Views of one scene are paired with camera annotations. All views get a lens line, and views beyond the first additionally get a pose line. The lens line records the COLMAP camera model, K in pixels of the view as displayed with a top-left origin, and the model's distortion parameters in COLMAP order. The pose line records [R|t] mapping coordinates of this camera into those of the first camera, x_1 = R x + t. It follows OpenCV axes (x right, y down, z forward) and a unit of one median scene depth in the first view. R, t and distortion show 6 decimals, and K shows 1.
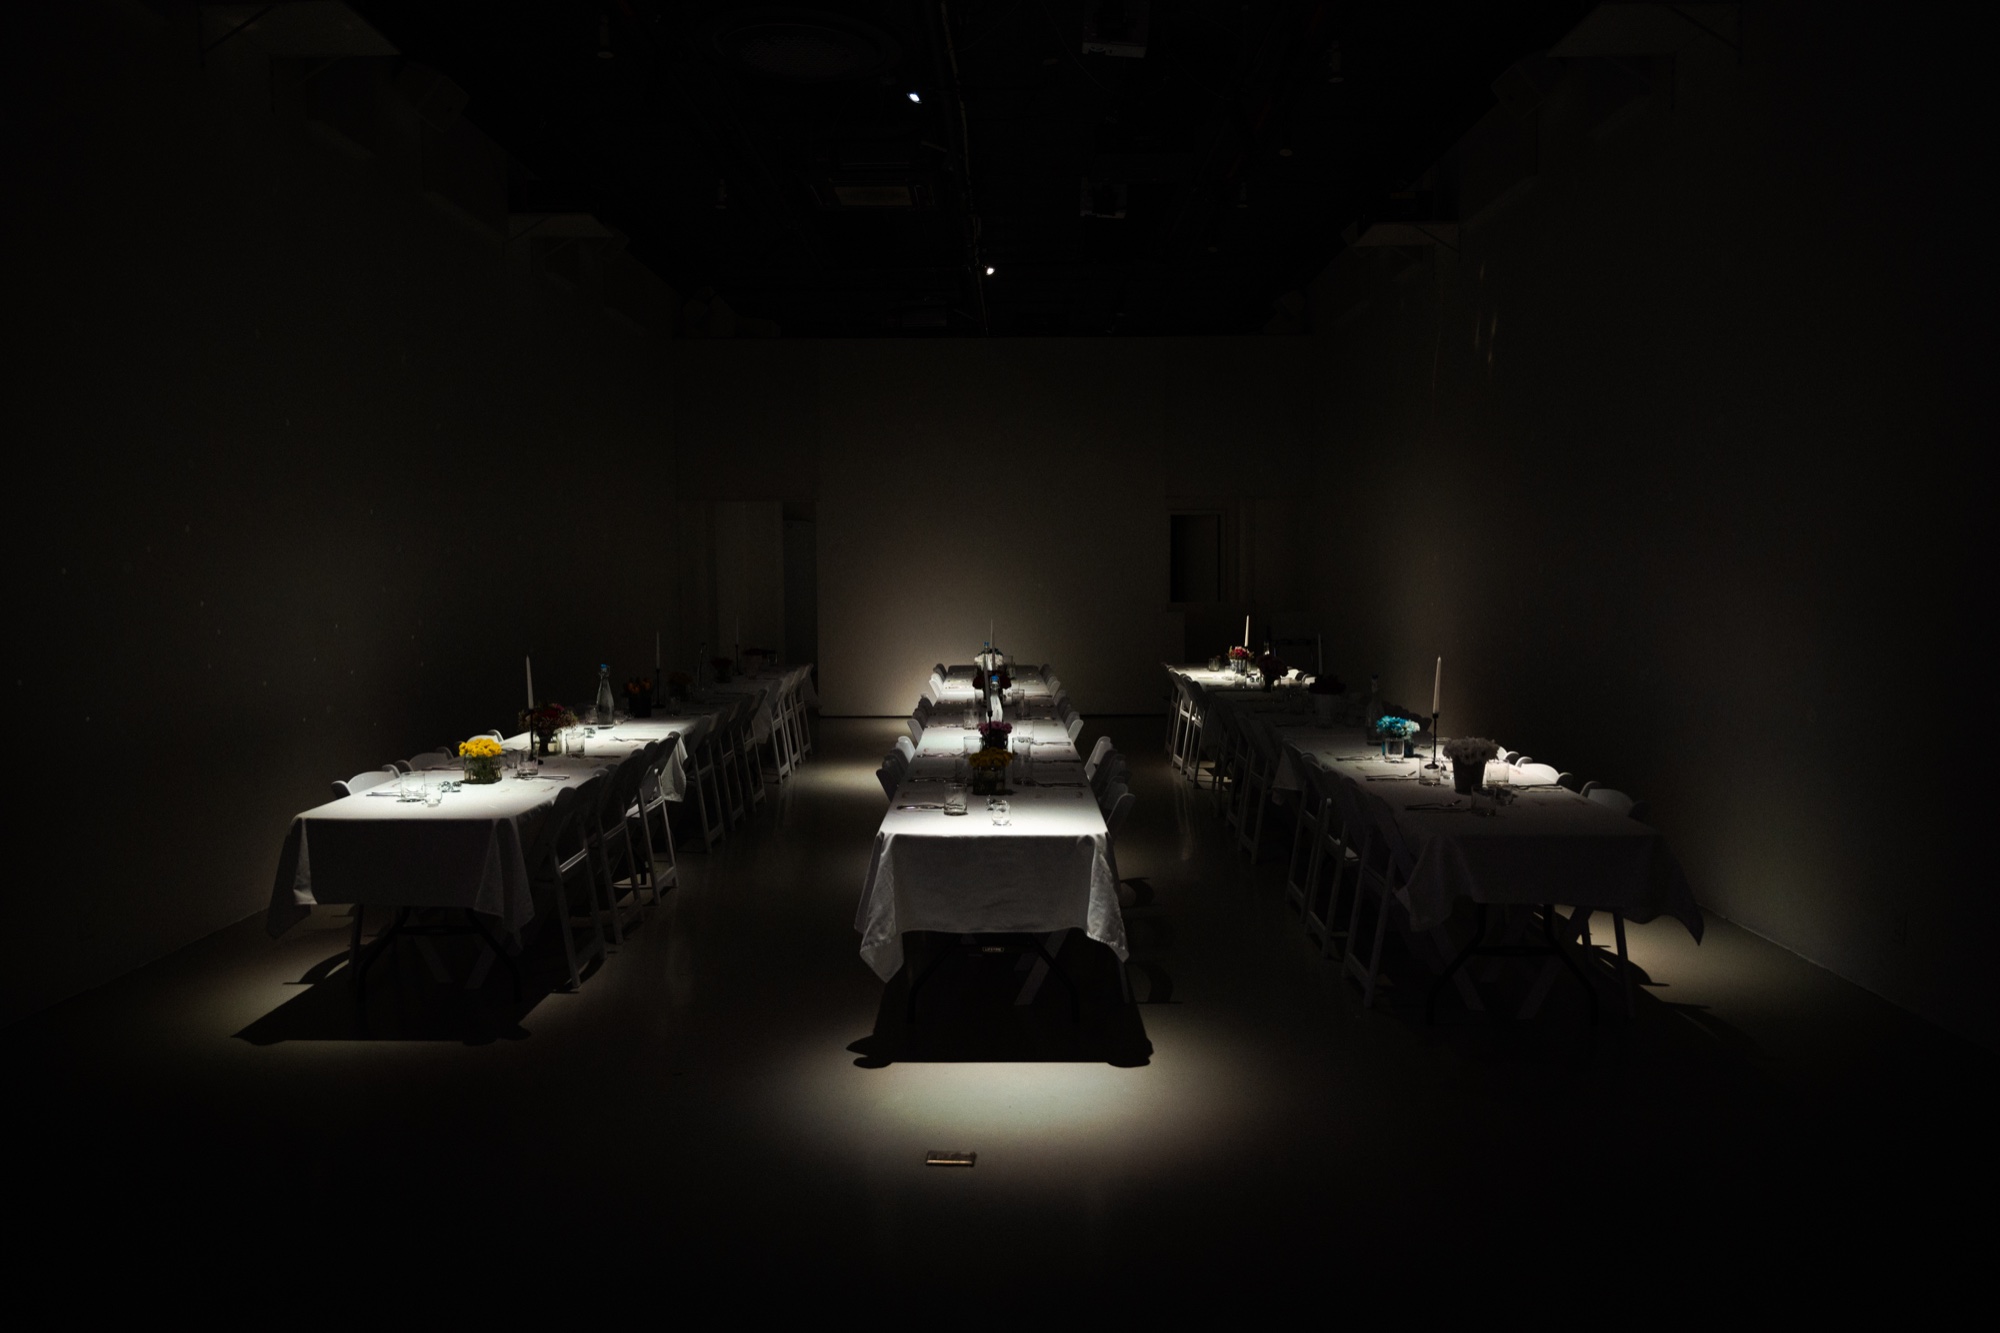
lens RADIAL K [[1358.7, 0, 1000.0], [0, 1358.7, 666.5], [0, 0, 1]] dist [-0.001227, 0.000019]
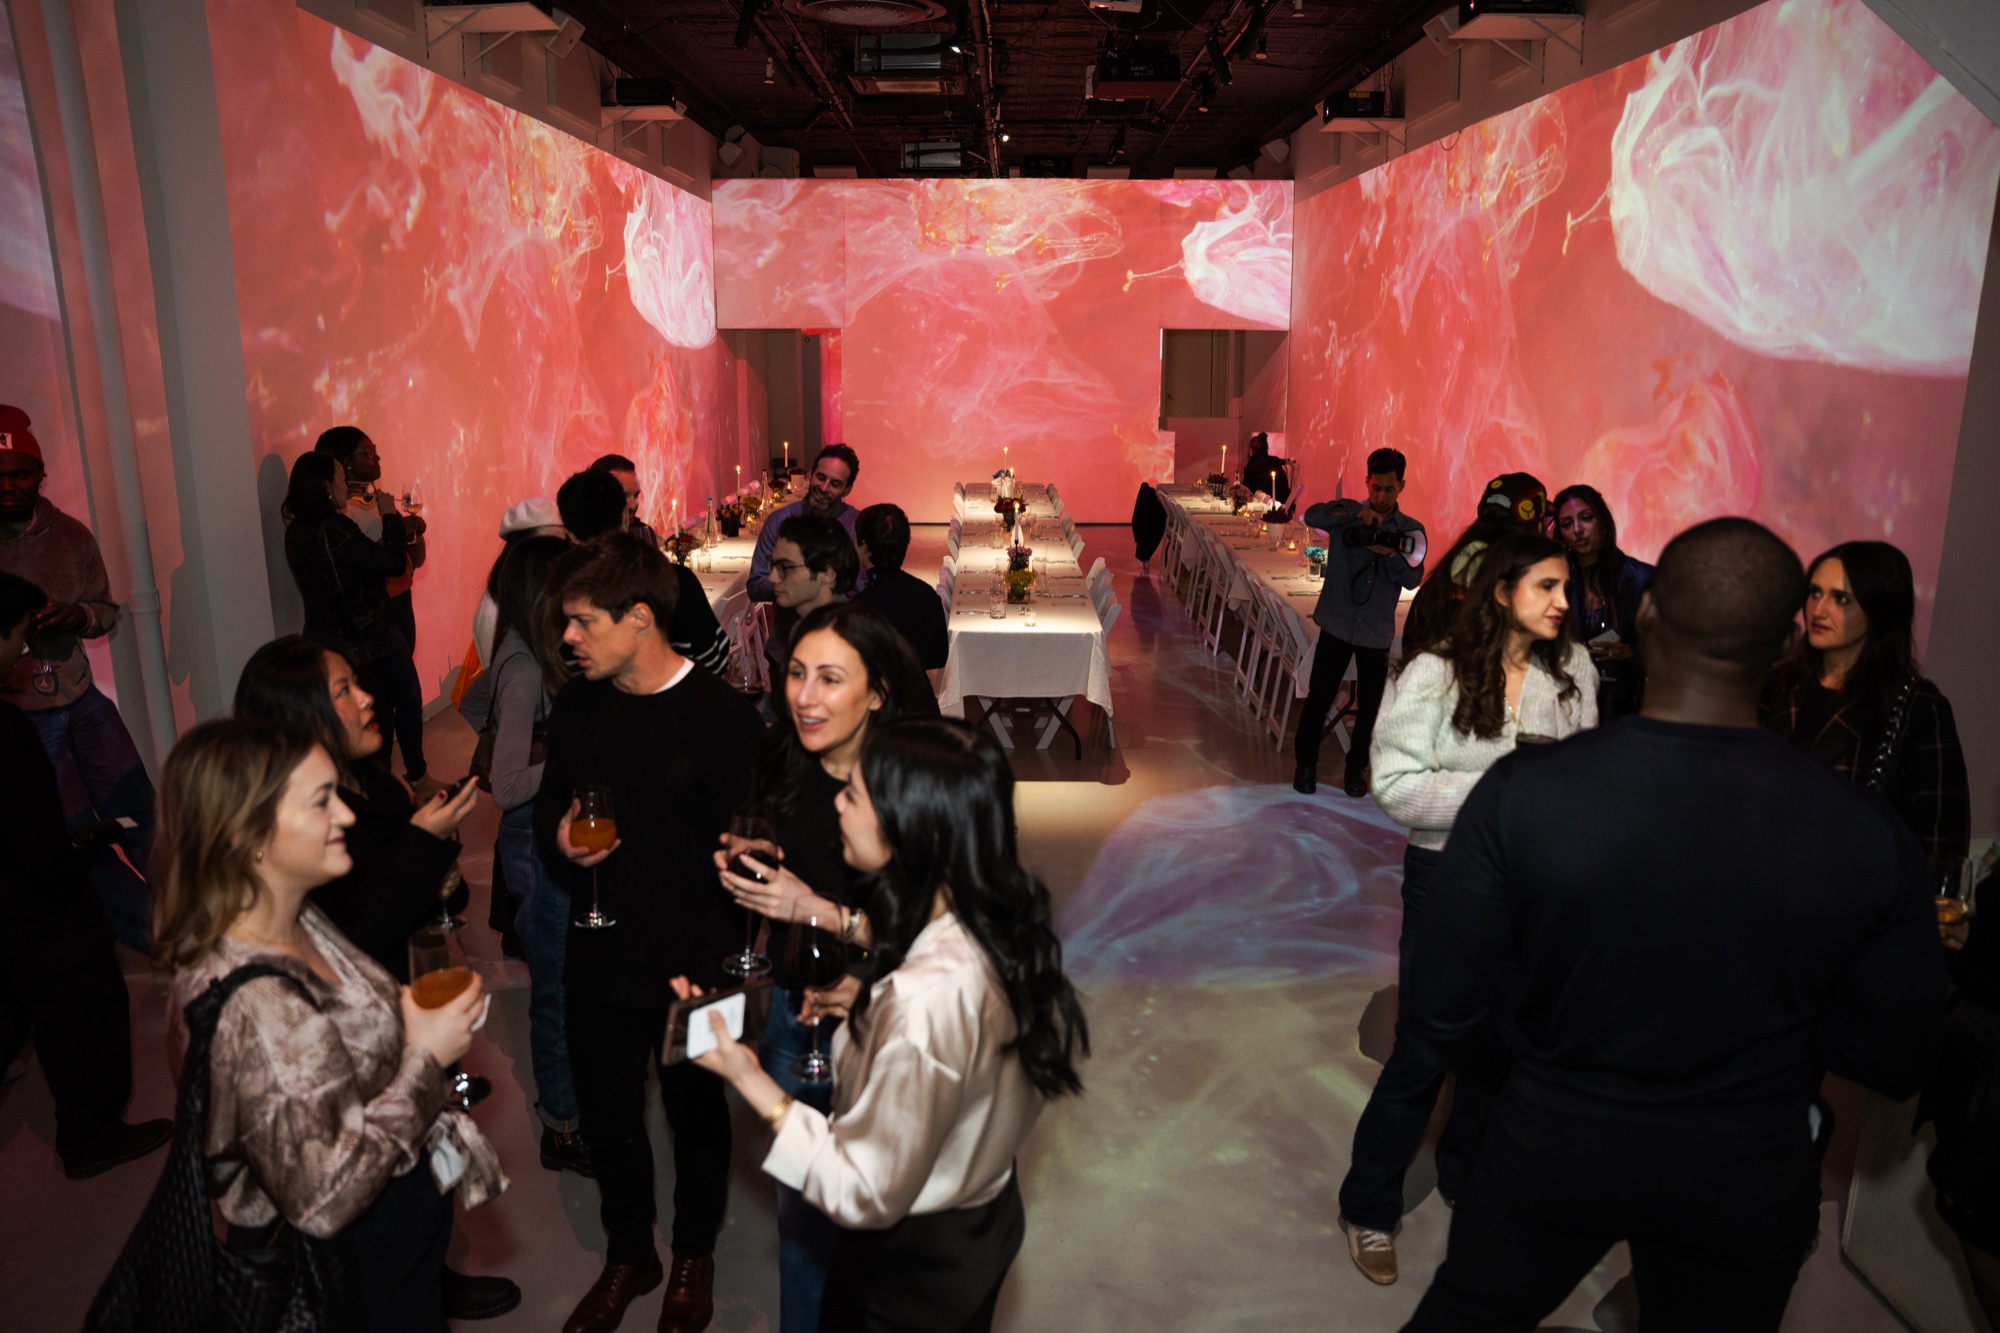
lens RADIAL K [[1431.5, 0, 1000.0], [0, 1431.5, 666.5], [0, 0, 1]] dist [-0.187357, 0.000011]
pose [[0.999945, 0.007483, 0.007339, -0.031651], [-0.008488, 0.988926, 0.148165, -0.050508], [-0.006149, -0.148219, 0.988935, -0.396223]]
